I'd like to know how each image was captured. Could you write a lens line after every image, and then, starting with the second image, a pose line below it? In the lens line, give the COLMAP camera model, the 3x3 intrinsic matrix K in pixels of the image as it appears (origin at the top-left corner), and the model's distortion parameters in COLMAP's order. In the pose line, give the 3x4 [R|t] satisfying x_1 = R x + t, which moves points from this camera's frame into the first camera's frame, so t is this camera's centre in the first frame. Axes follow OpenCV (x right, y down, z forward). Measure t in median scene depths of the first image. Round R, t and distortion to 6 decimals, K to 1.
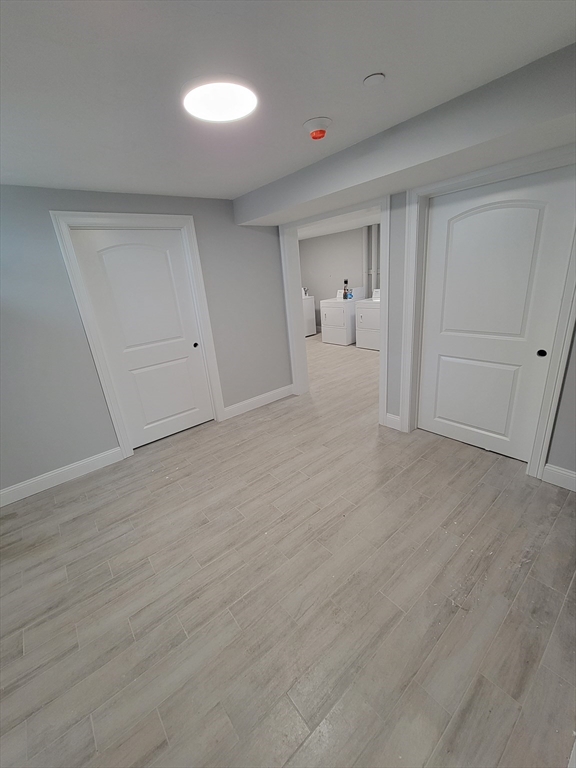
lens RADIAL K [[313.4, 0, 288.0], [0, 313.4, 384.0], [0, 0, 1]] dist [0.000653, -0.004018]
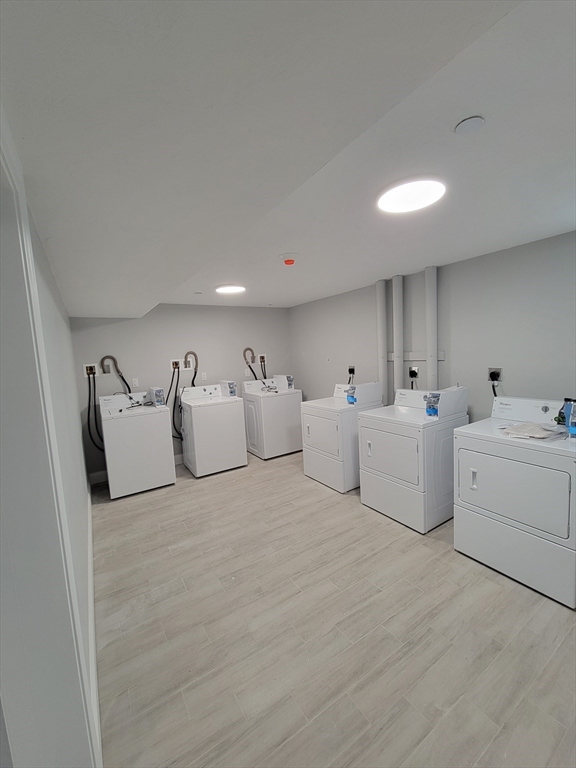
lens RADIAL K [[313.4, 0, 288.0], [0, 313.4, 384.0], [0, 0, 1]] dist [0.000653, -0.004018]
pose [[0.992166, 0.044070, -0.116892, 0.426944], [-0.069725, 0.971755, -0.225458, -0.497752], [0.103654, 0.231842, 0.967215, 1.308977]]
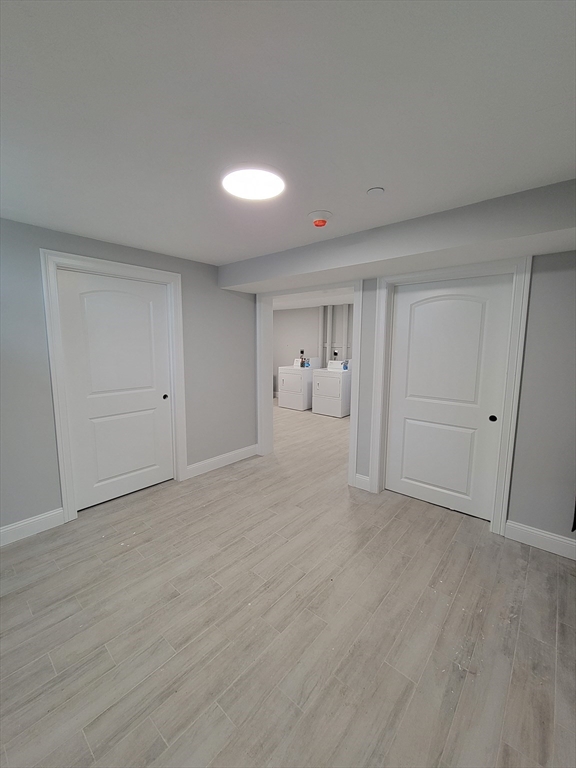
lens RADIAL K [[313.4, 0, 288.0], [0, 313.4, 384.0], [0, 0, 1]] dist [0.000653, -0.004018]
pose [[0.981518, 0.070271, 0.178001, -0.145475], [-0.030479, 0.975672, -0.217108, 0.050408], [-0.188927, 0.207670, 0.959781, -0.000037]]
